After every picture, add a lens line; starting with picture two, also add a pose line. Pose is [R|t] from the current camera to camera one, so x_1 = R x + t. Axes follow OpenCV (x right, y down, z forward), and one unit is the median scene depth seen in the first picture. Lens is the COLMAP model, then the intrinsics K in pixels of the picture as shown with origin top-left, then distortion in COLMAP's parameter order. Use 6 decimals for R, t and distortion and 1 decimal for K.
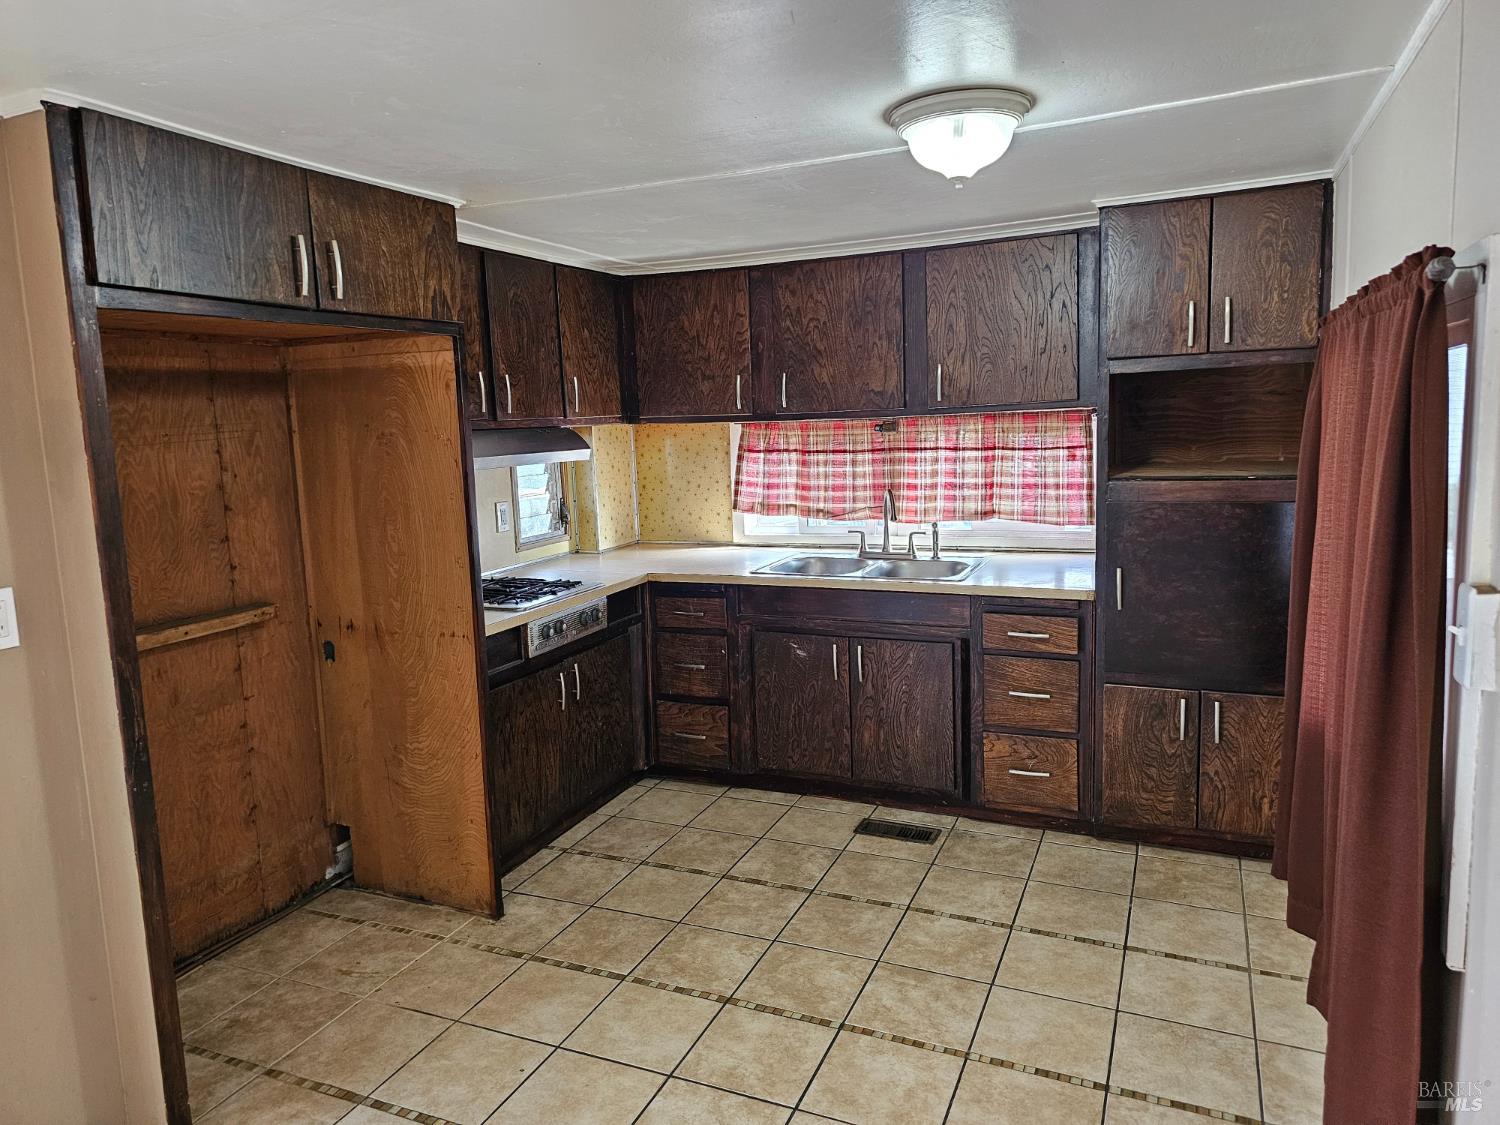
lens RADIAL K [[1020.1, 0, 743.9], [0, 1020.1, 553.8], [0, 0, 1]] dist [0.031975, -0.023791]
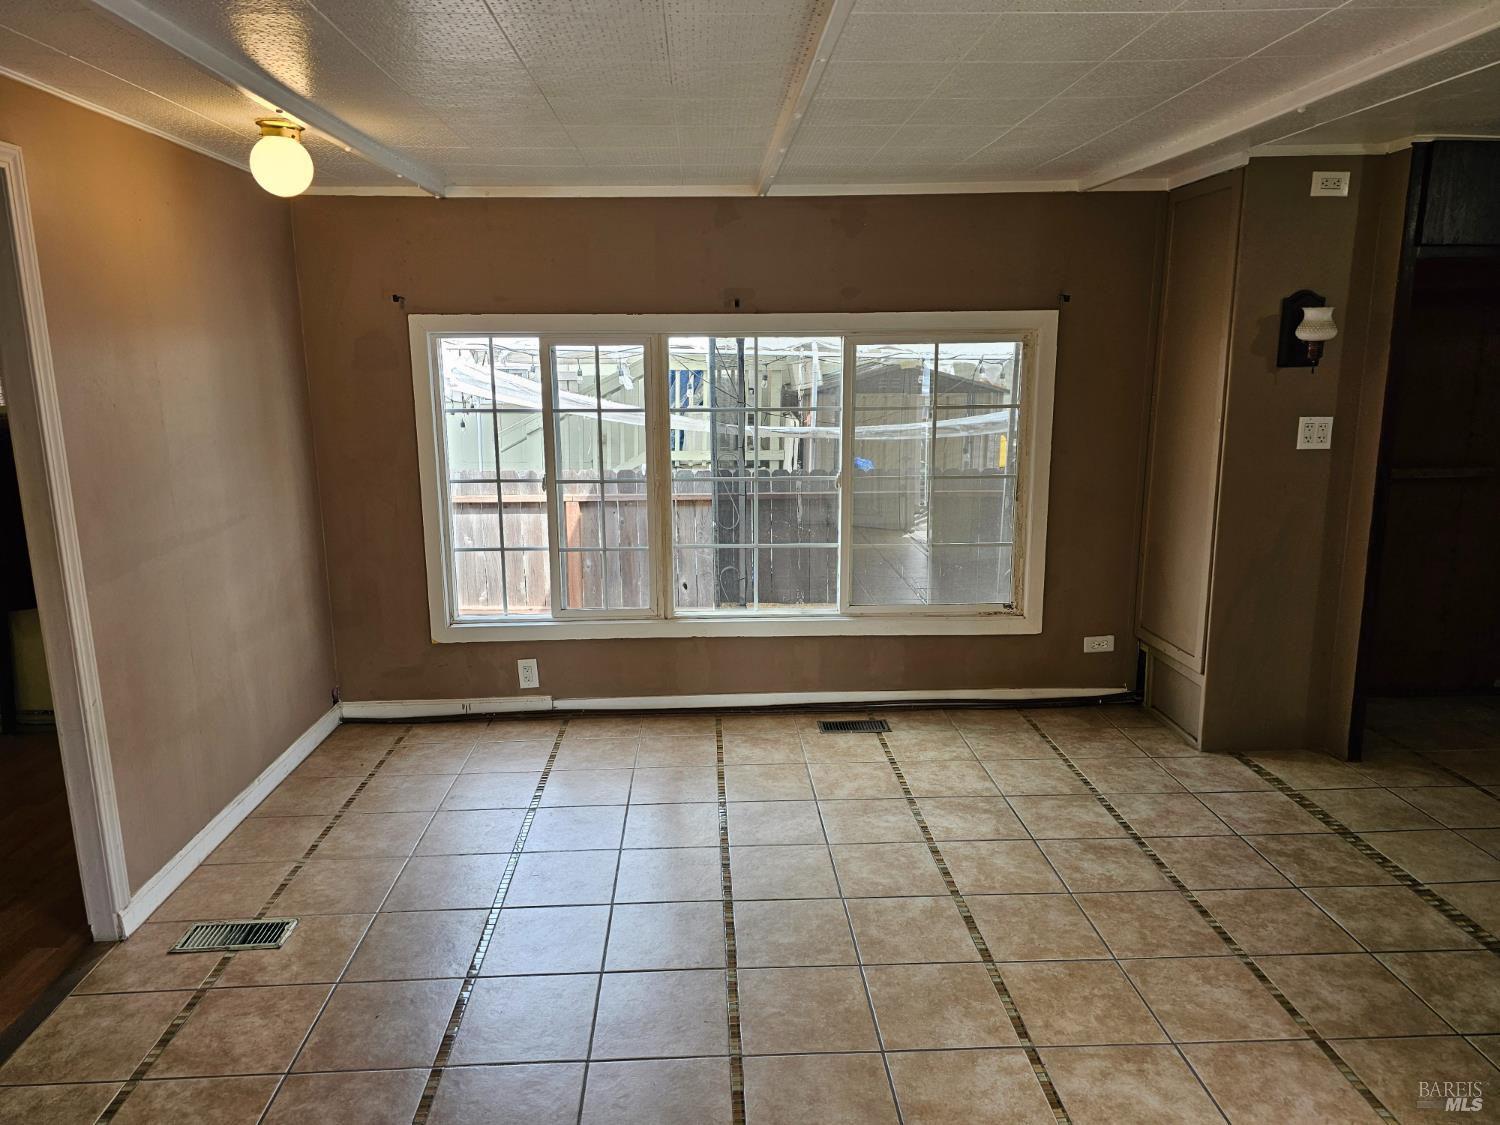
lens RADIAL K [[1020.1, 0, 747.9], [0, 1020.1, 554.3], [0, 0, 1]] dist [0.031975, -0.023791]
pose [[0.448958, 0.200519, -0.870764, 0.470289], [-0.126575, 0.978941, 0.160169, 0.111100], [0.884543, 0.038307, 0.464883, -0.773119]]
